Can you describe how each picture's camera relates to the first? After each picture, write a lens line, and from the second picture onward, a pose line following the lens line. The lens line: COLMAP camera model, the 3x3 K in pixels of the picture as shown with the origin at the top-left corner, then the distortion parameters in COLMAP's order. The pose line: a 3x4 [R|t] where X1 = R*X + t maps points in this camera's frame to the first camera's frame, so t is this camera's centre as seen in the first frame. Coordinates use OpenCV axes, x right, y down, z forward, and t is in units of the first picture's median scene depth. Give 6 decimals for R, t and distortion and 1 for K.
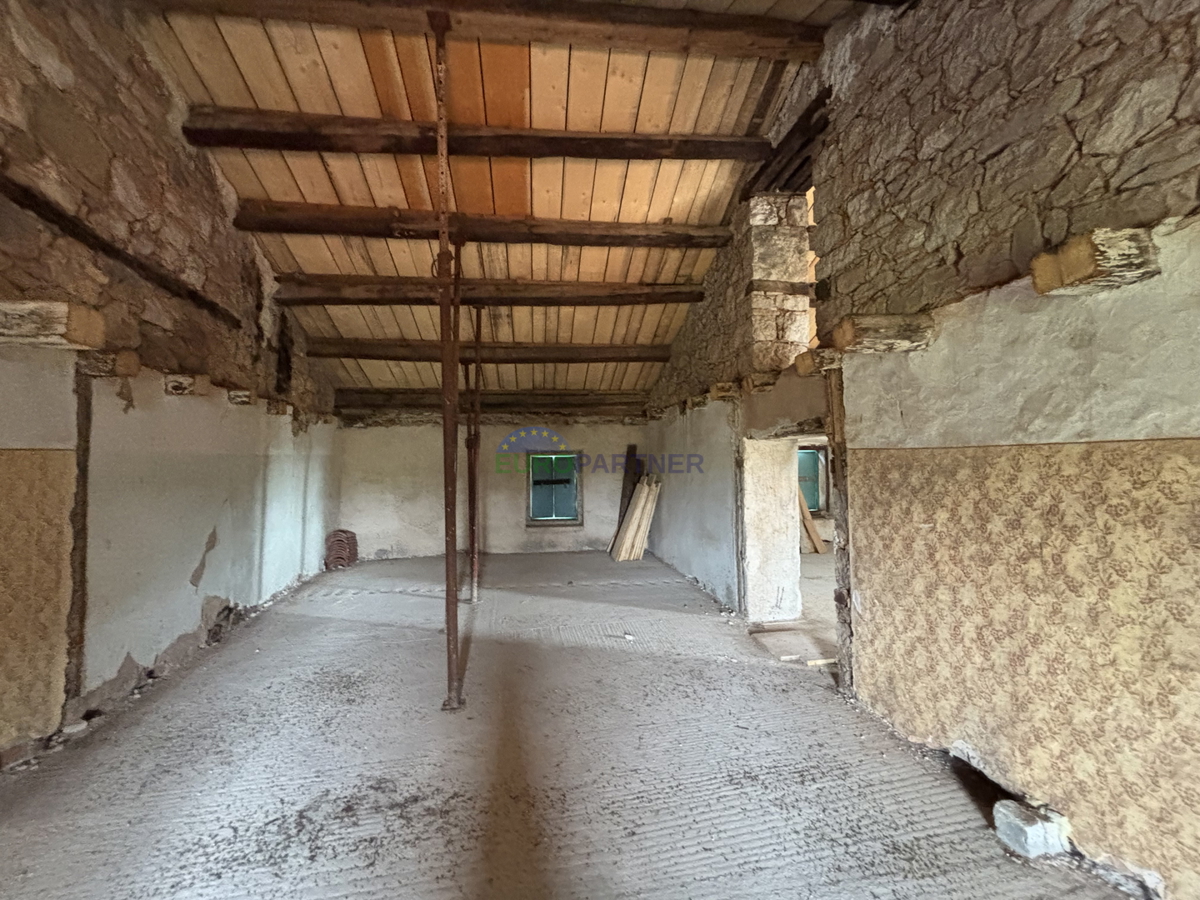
lens RADIAL K [[481.6, 0, 596.5], [0, 481.6, 448.5], [0, 0, 1]] dist [0.001157, -0.000641]
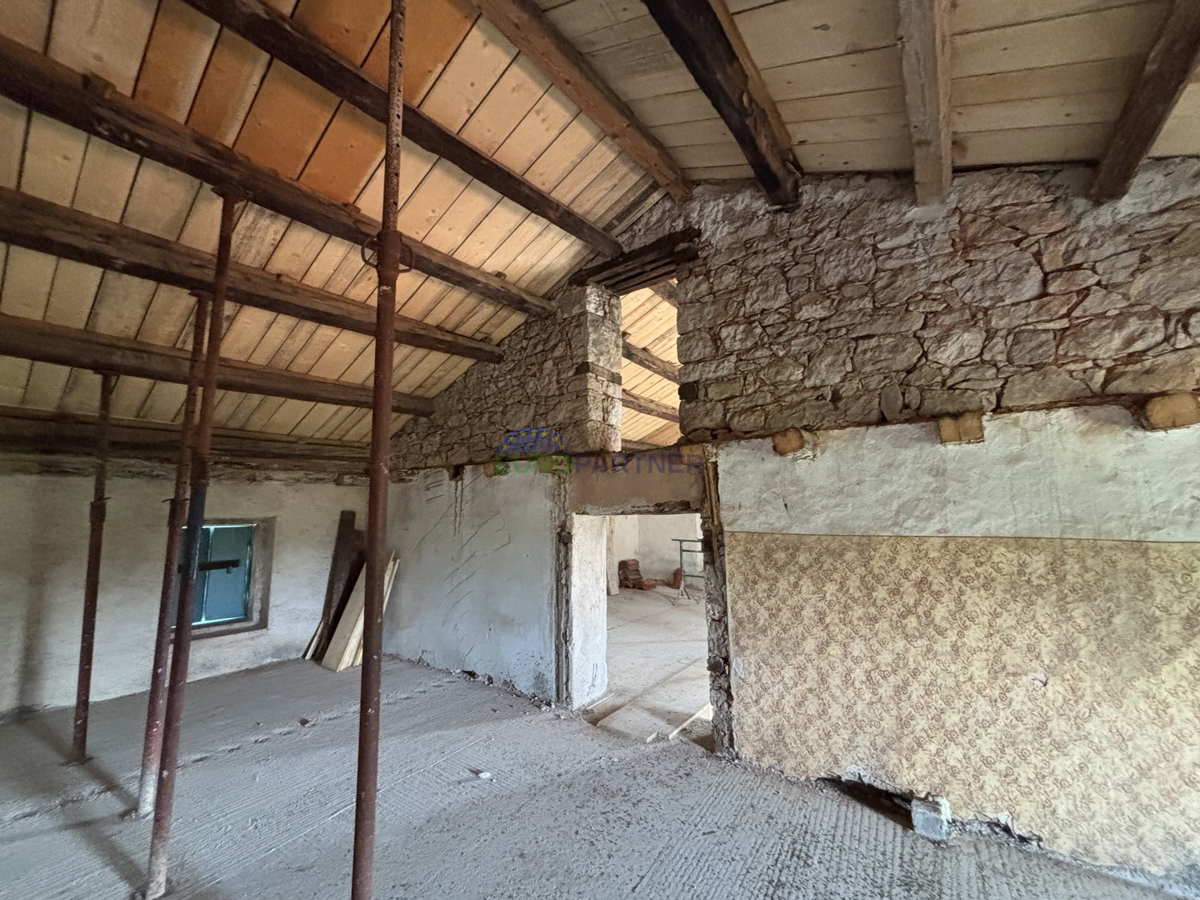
lens RADIAL K [[481.6, 0, 598.1], [0, 481.6, 450.4], [0, 0, 1]] dist [0.001157, -0.000641]
pose [[0.706694, 0.096212, 0.700948, -0.568763], [-0.016088, 0.992640, -0.120030, -0.052460], [-0.707337, 0.073548, 0.703040, 0.411588]]
